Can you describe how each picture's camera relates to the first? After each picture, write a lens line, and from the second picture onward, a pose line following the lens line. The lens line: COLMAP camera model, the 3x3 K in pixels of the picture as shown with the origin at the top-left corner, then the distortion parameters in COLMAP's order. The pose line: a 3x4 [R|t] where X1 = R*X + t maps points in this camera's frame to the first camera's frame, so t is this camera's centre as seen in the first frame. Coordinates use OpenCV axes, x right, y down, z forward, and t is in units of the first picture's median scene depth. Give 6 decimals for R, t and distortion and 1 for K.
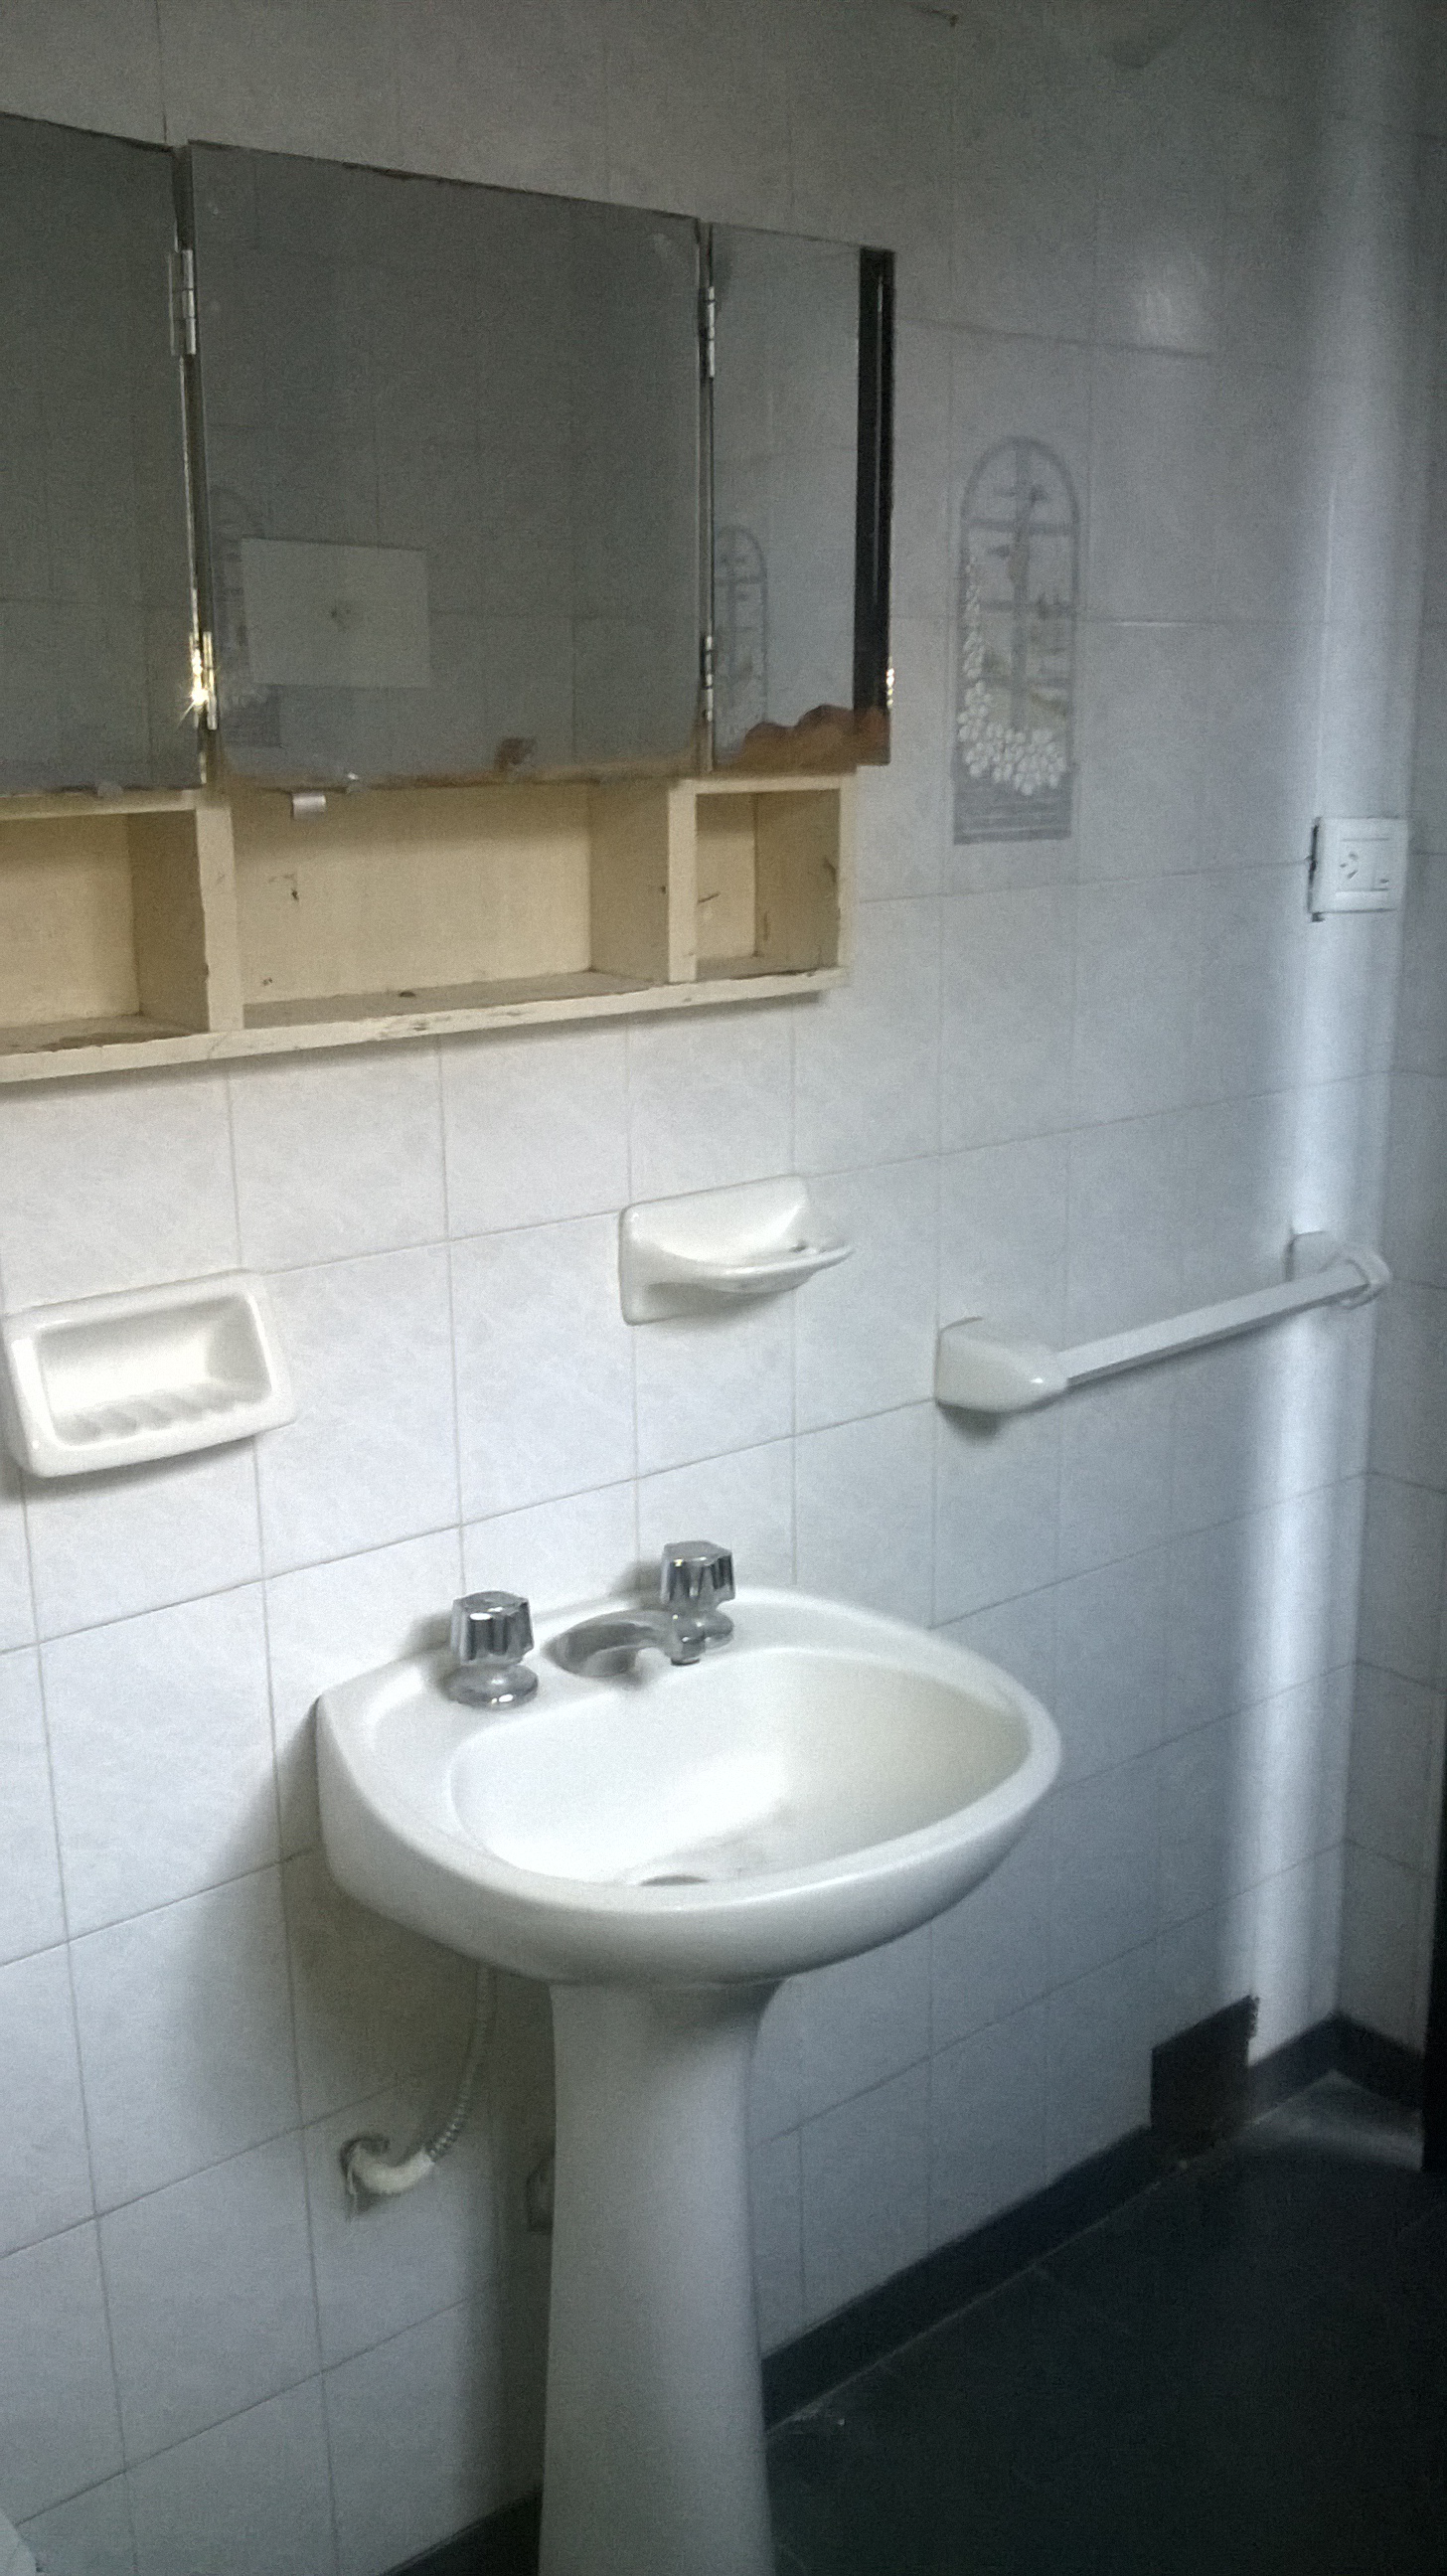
lens RADIAL K [[2263.9, 0, 730.9], [0, 2263.9, 1298.4], [0, 0, 1]] dist [0.070395, -0.238927]
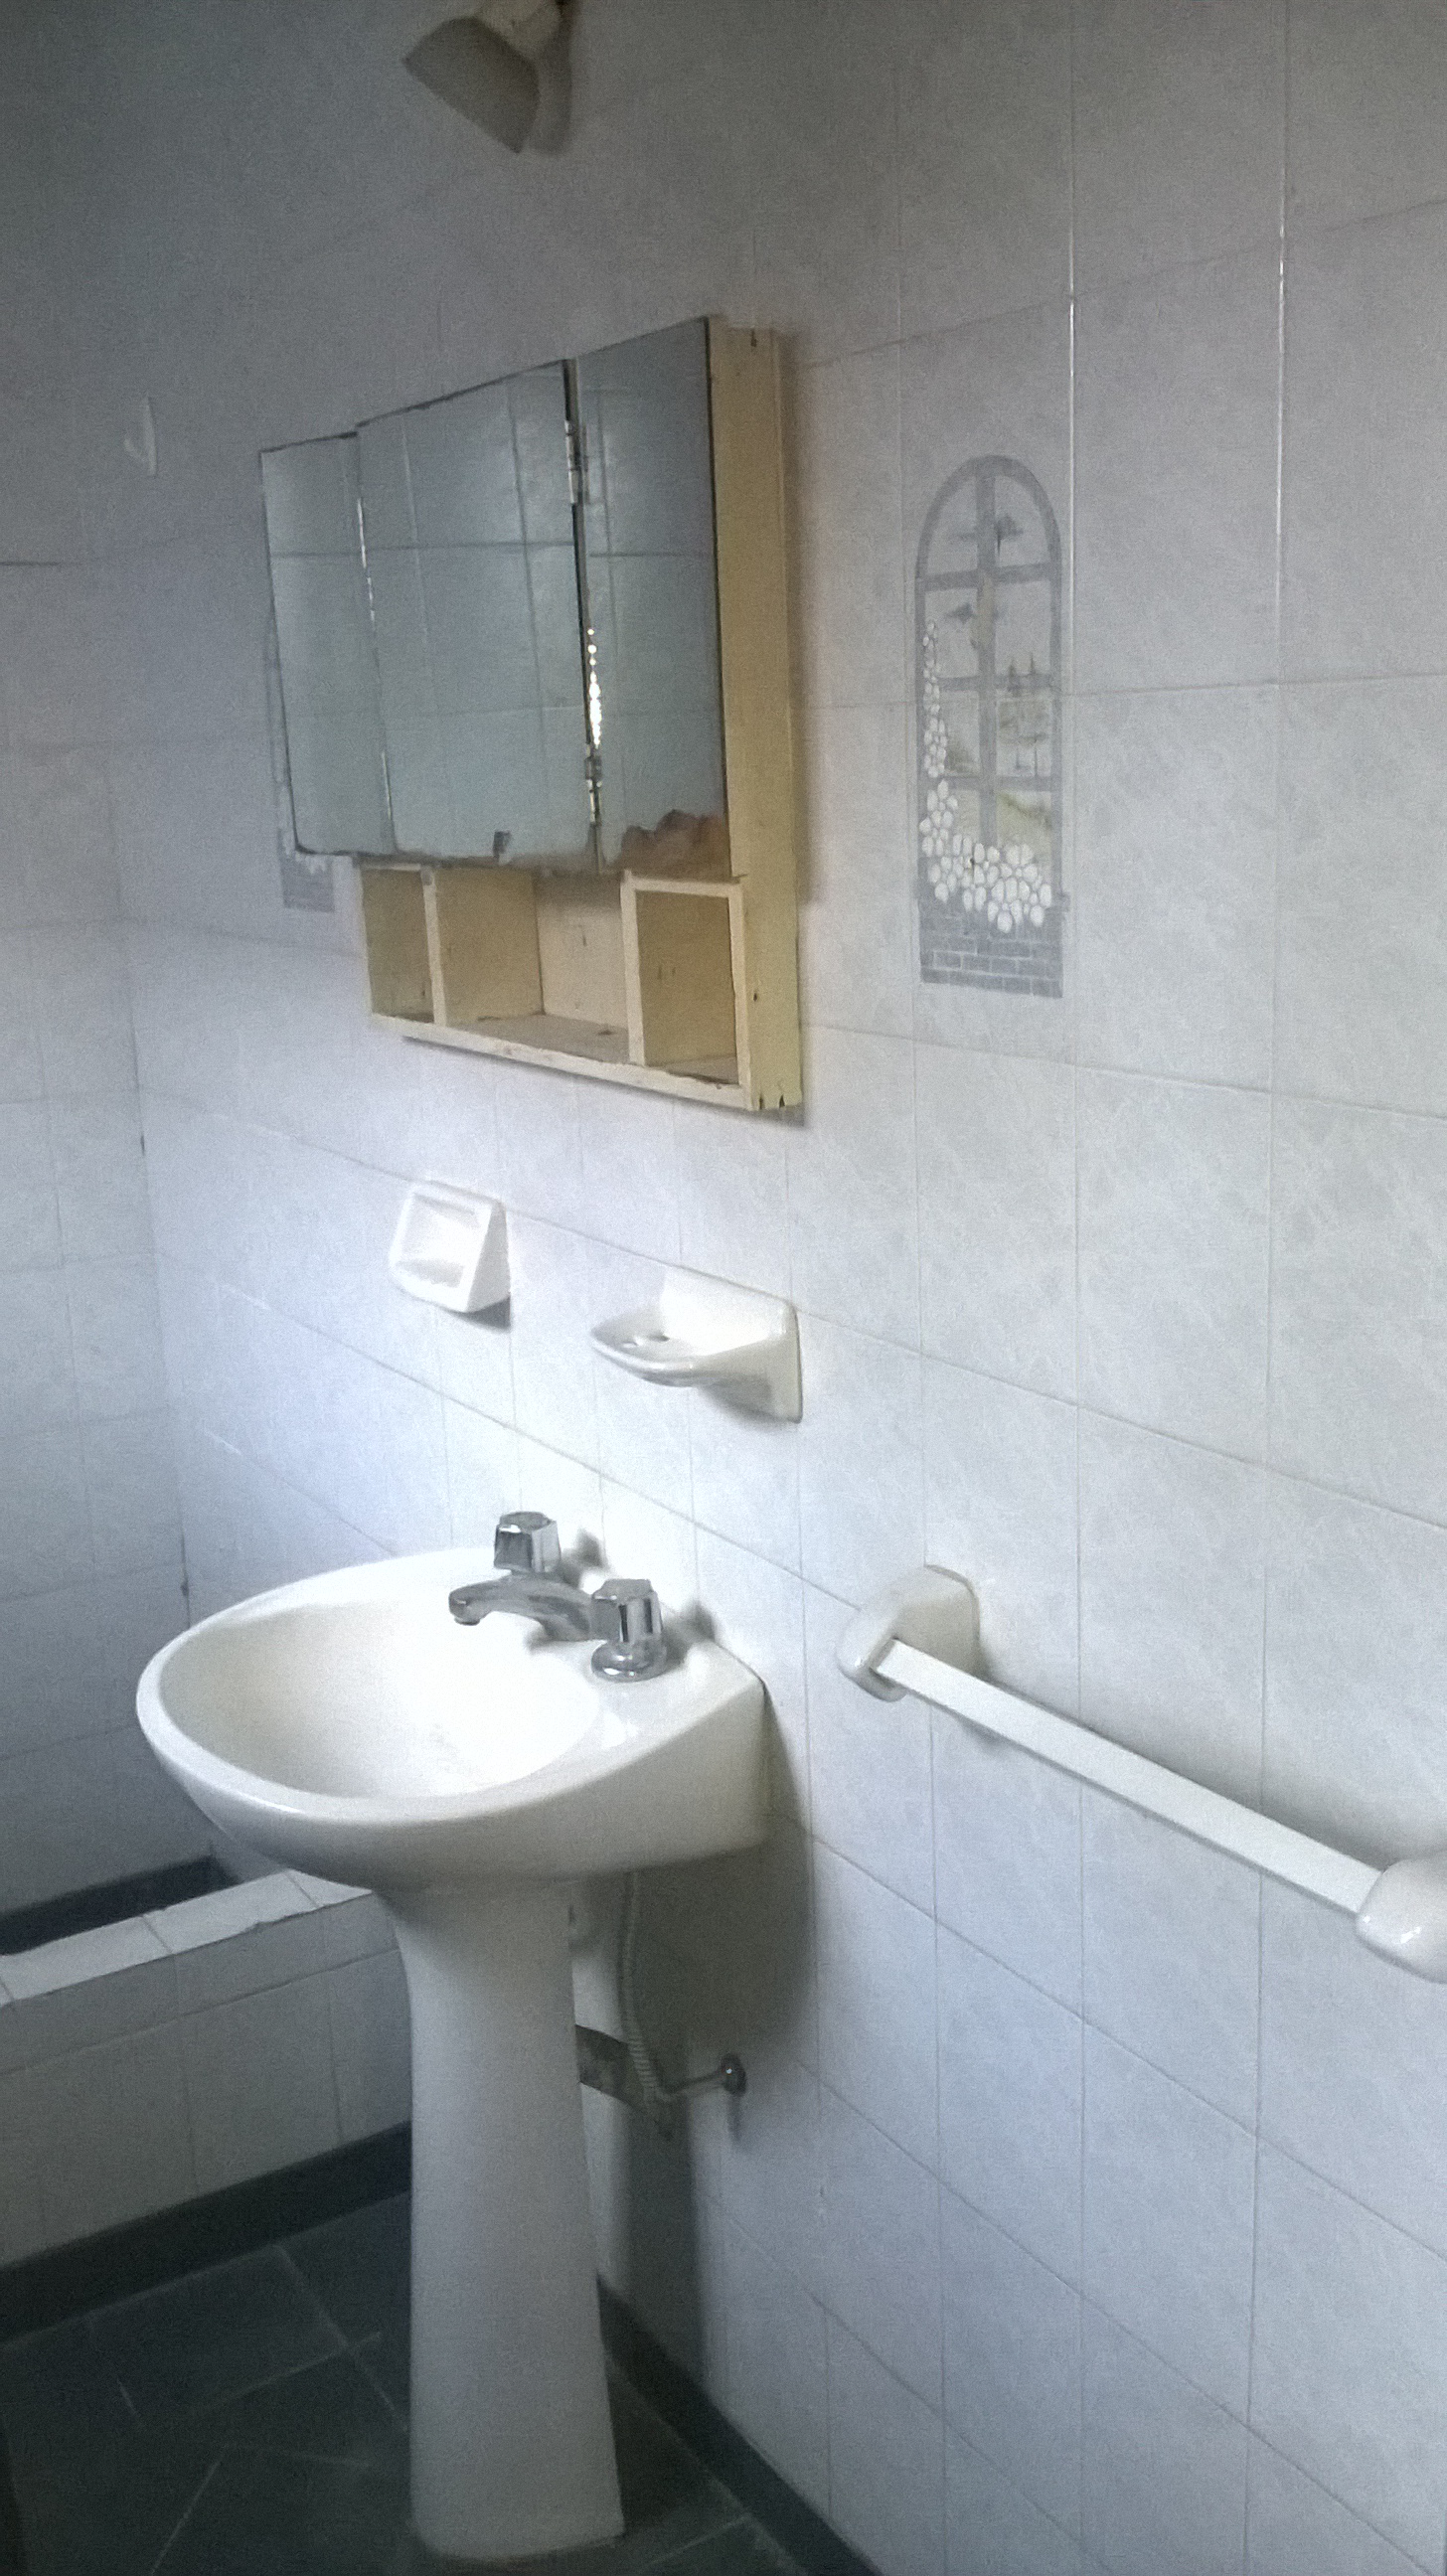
lens RADIAL K [[2263.9, 0, 730.9], [0, 2263.9, 1298.4], [0, 0, 1]] dist [0.070395, -0.238927]
pose [[-0.111646, 0.256124, -0.960175, 0.905649], [-0.214567, 0.937211, 0.274948, -0.300440], [0.970307, 0.236719, -0.049681, 0.998912]]
